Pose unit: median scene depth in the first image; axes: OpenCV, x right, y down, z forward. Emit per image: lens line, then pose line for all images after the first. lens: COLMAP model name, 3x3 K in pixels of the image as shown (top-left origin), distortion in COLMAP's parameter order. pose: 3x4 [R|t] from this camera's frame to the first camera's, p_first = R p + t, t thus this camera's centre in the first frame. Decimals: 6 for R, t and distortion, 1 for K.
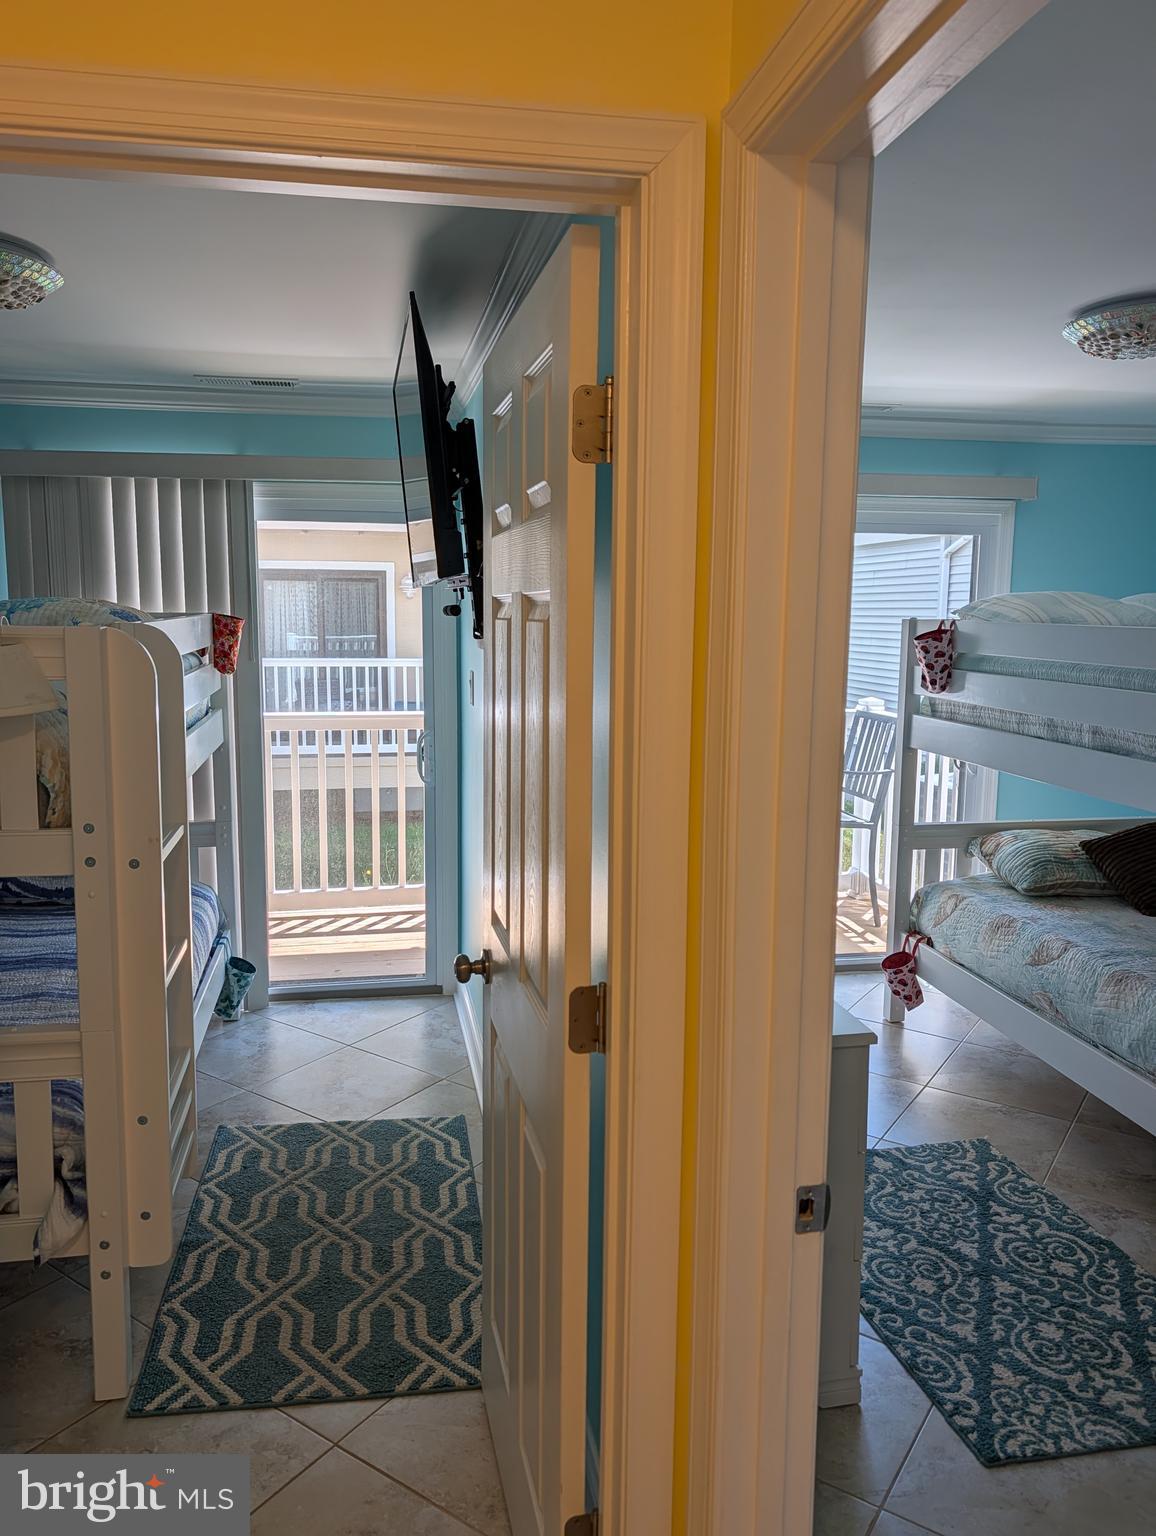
lens RADIAL K [[1106.6, 0, 551.9], [0, 1106.6, 757.0], [0, 0, 1]] dist [0.021443, -0.021186]
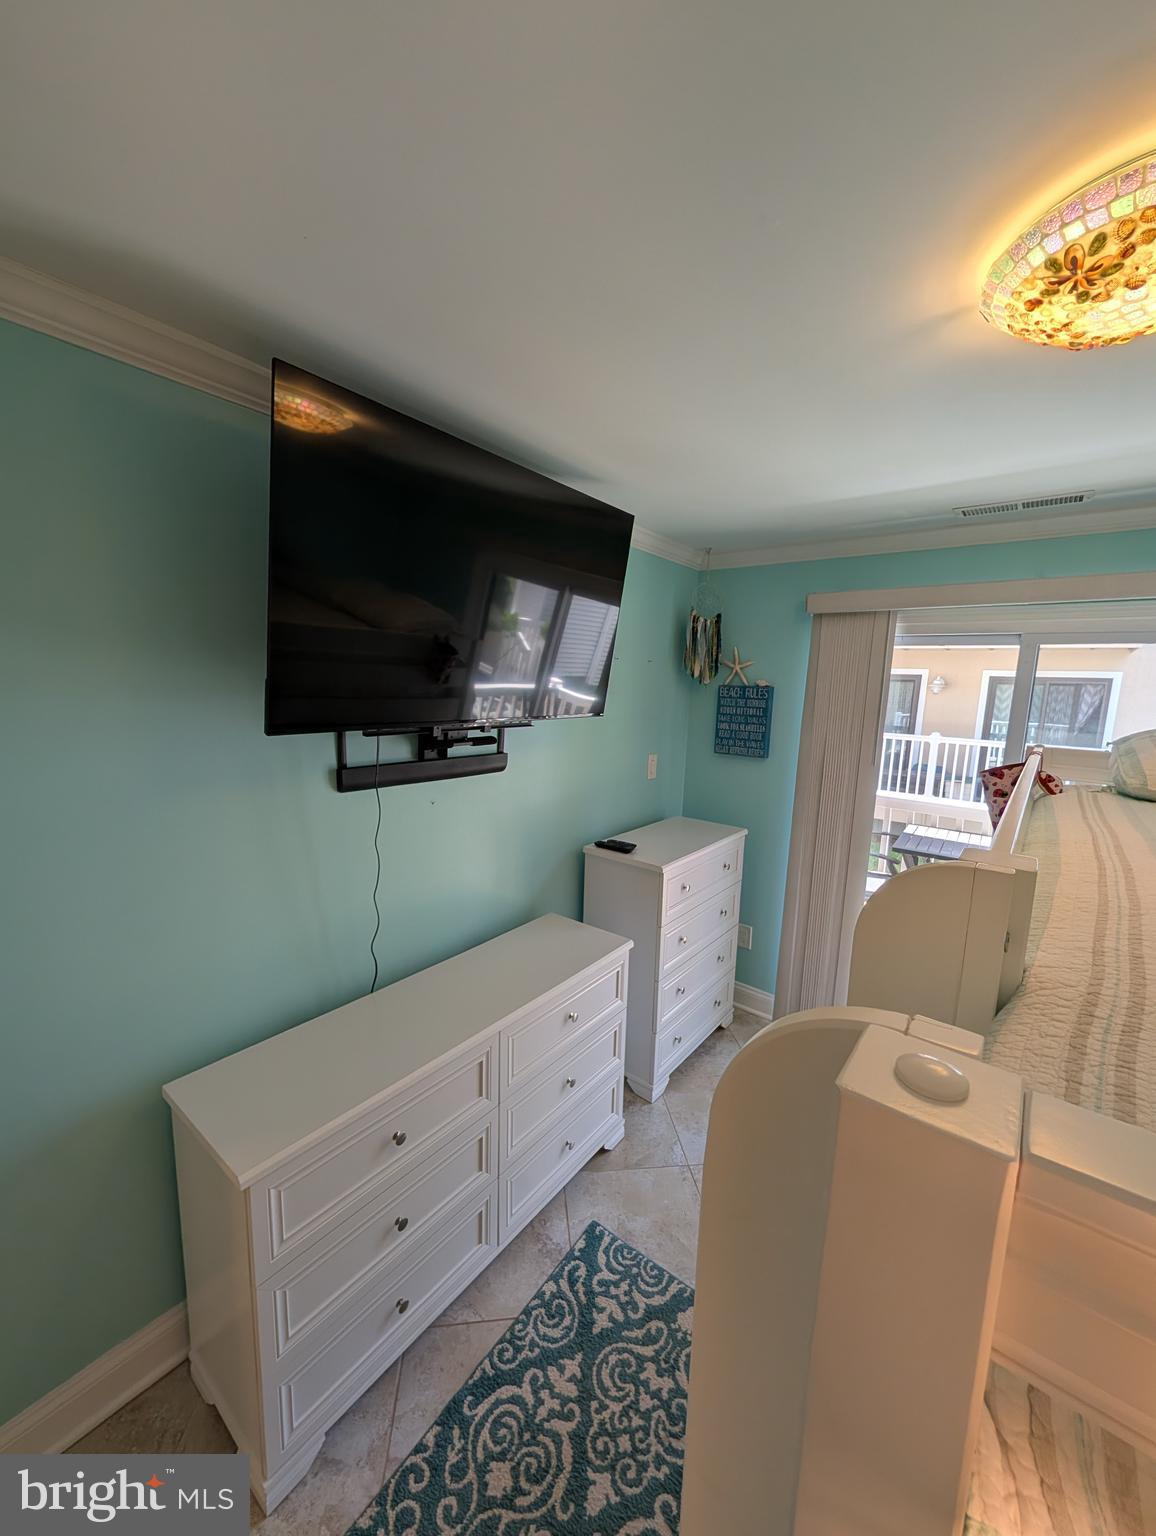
lens RADIAL K [[588.9, 0, 581.6], [0, 588.9, 770.6], [0, 0, 1]] dist [0.000443, -0.000323]
pose [[0.664934, 0.128156, -0.735826, 0.460809], [-0.128637, 0.990098, 0.056198, -0.093913], [0.735742, 0.057287, 0.674835, 0.482842]]
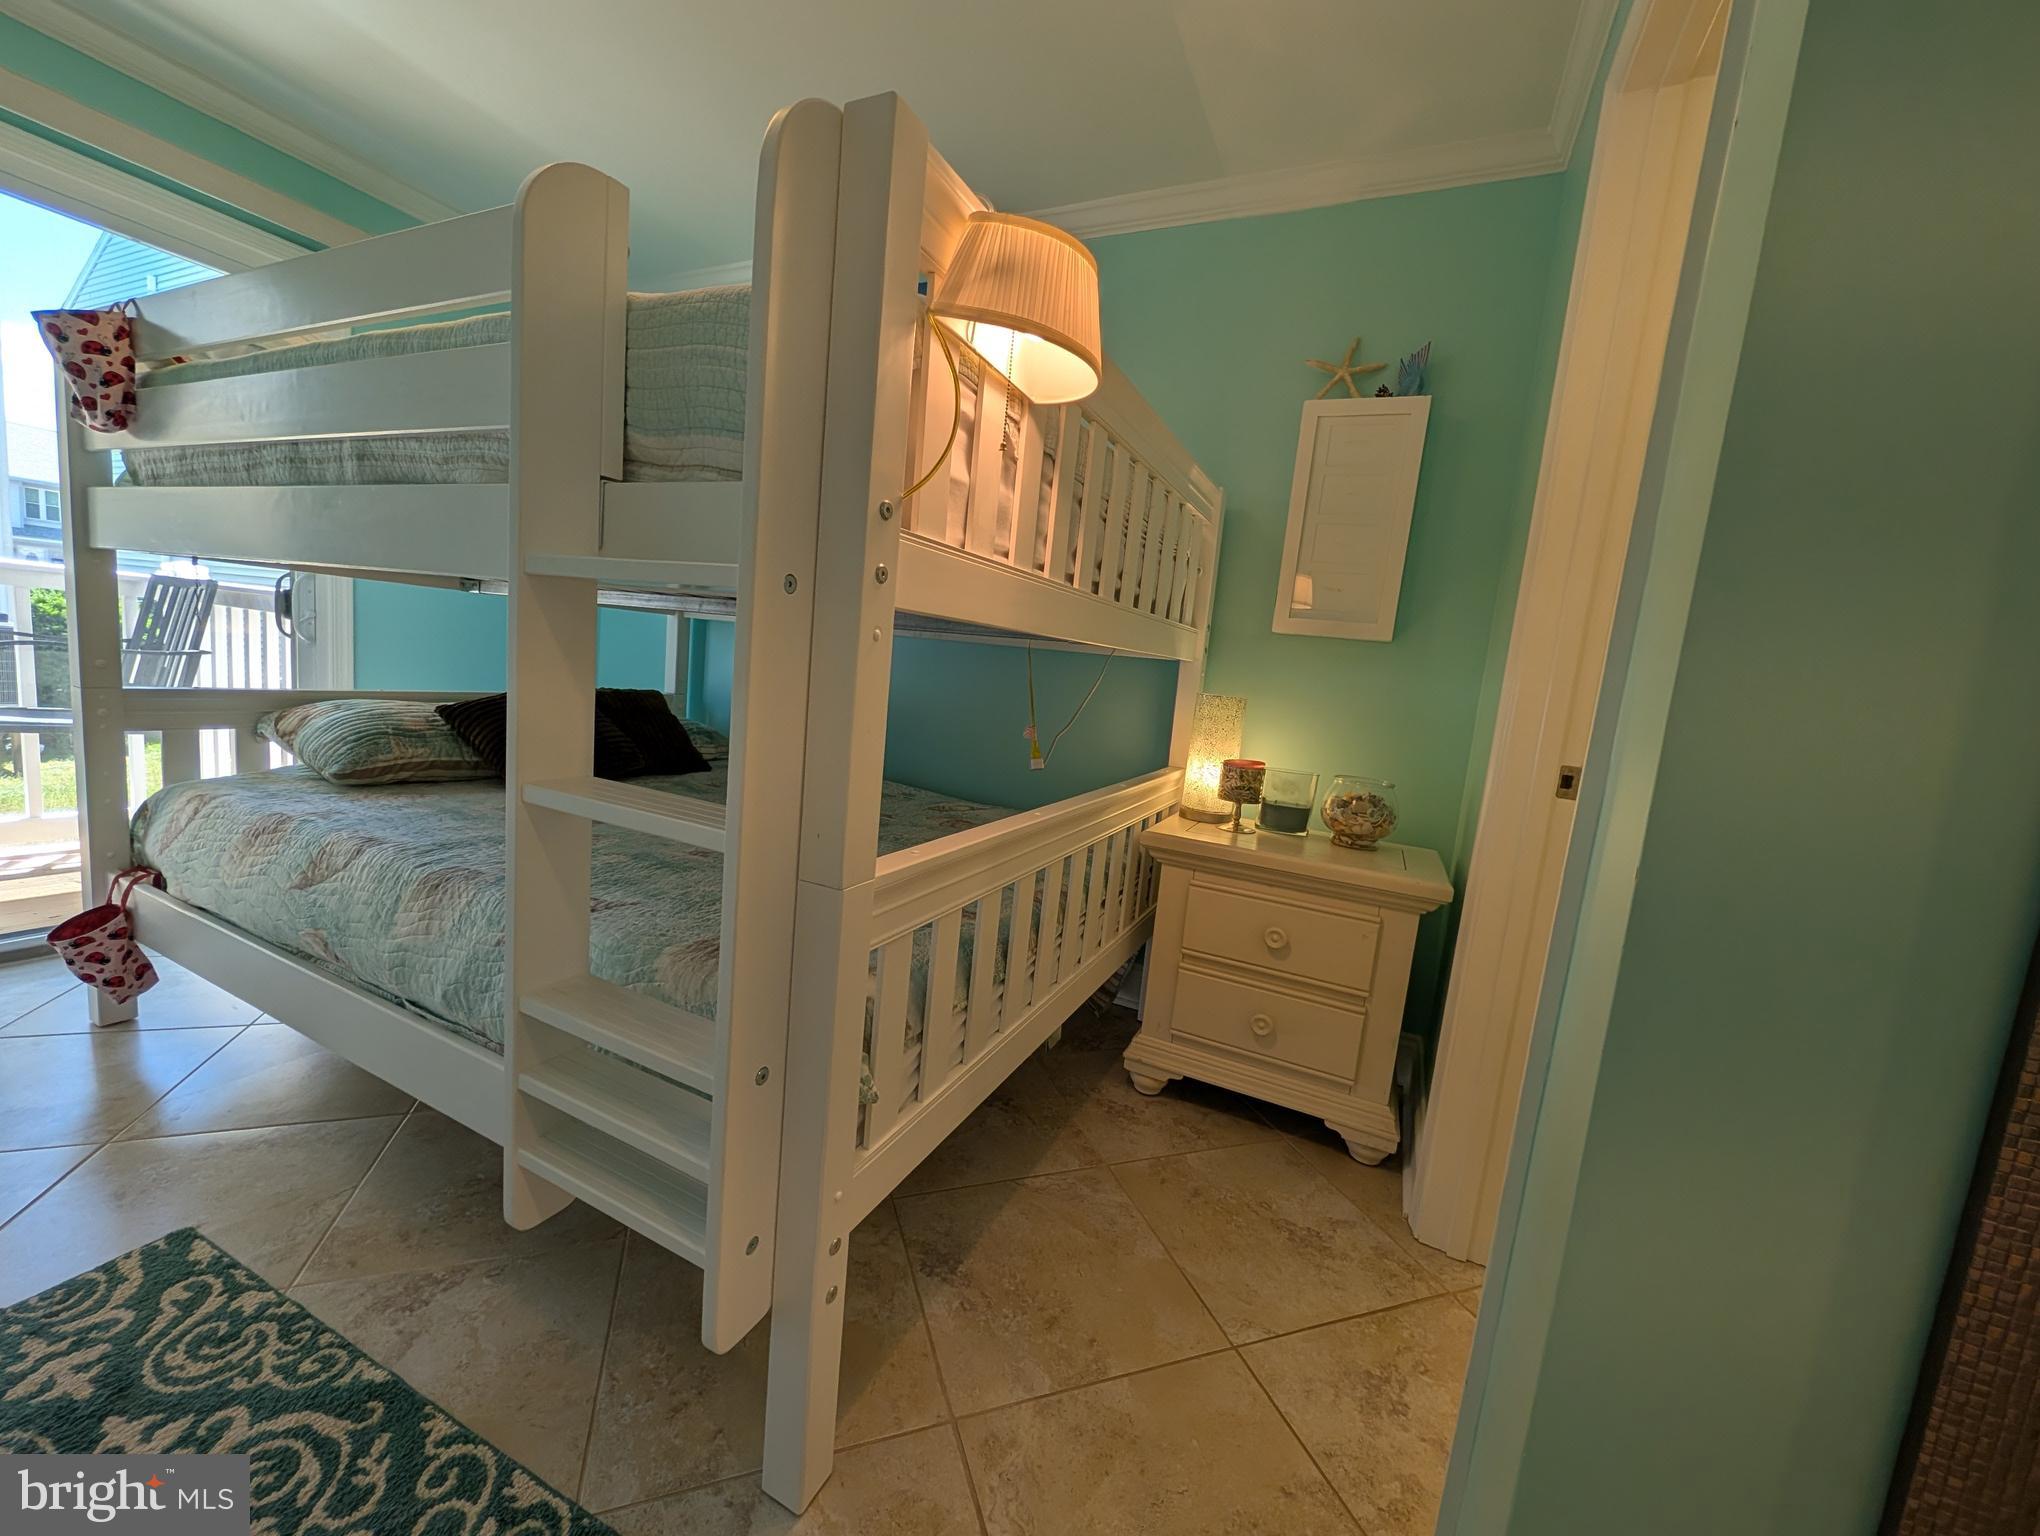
lens RADIAL K [[782.2, 0, 1023.8], [0, 782.2, 764.8], [0, 0, 1]] dist [0.000443, -0.000323]
pose [[0.575421, -0.053596, 0.816099, 0.288129], [0.015846, 0.998394, 0.054396, 0.095993], [-0.817704, -0.018368, 0.575346, 0.408052]]
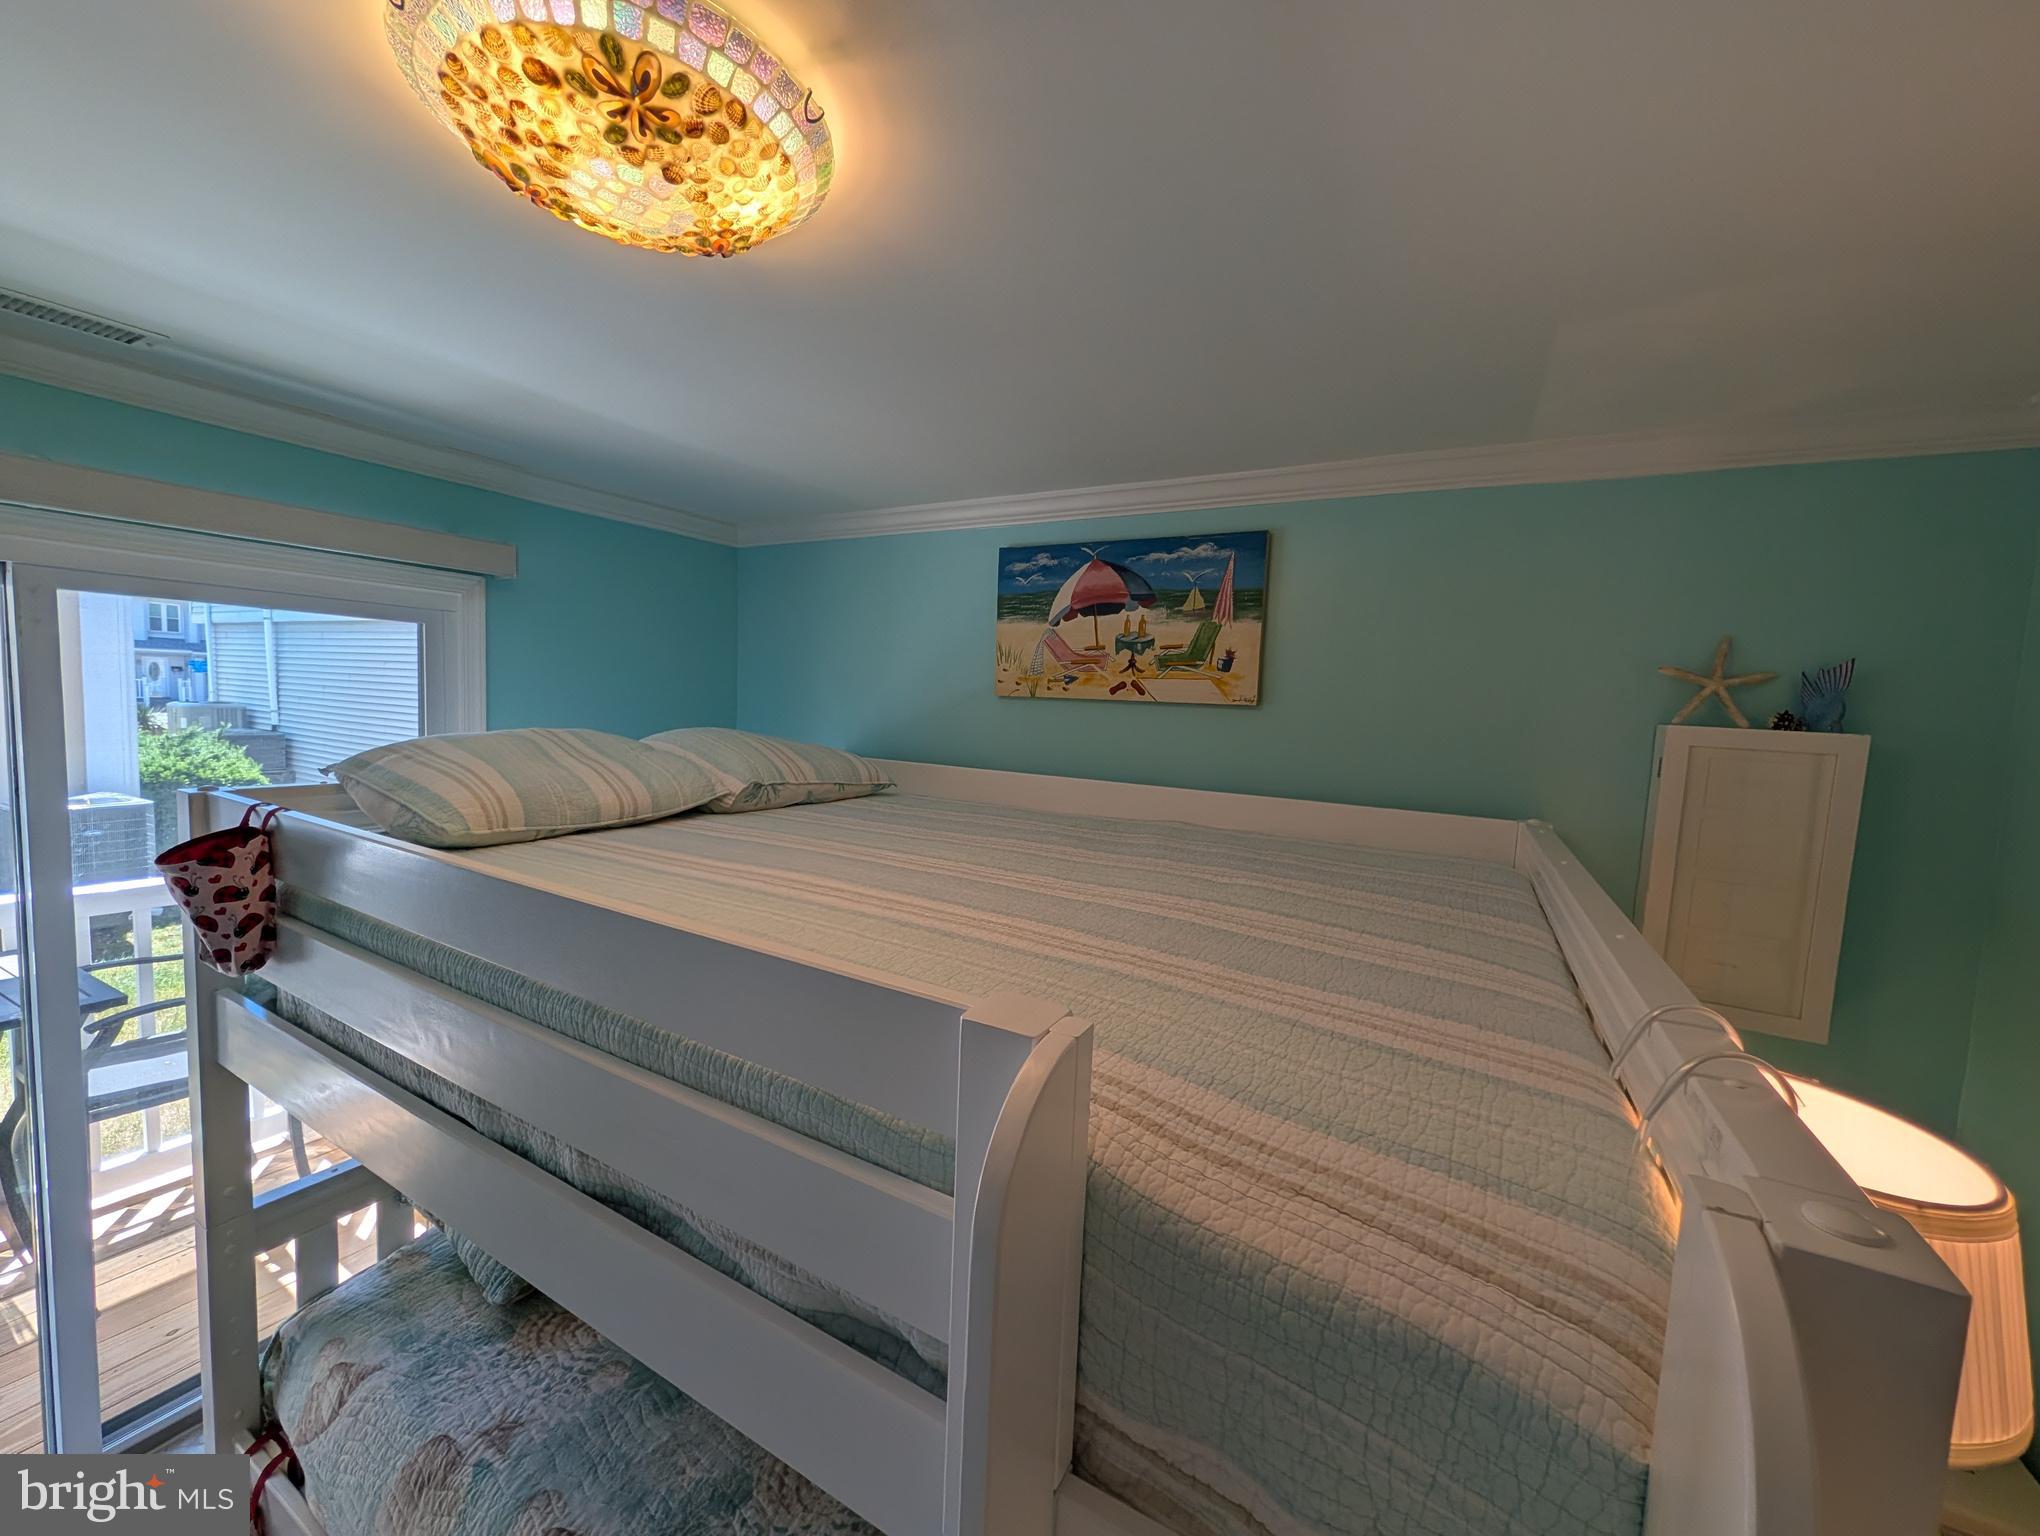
lens RADIAL K [[782.2, 0, 1022.1], [0, 782.2, 764.8], [0, 0, 1]] dist [0.000443, -0.000323]
pose [[0.625058, -0.041900, 0.779453, 0.307632], [0.062412, 0.998044, 0.003601, -0.124044], [-0.778079, 0.046397, 0.626450, 0.572493]]
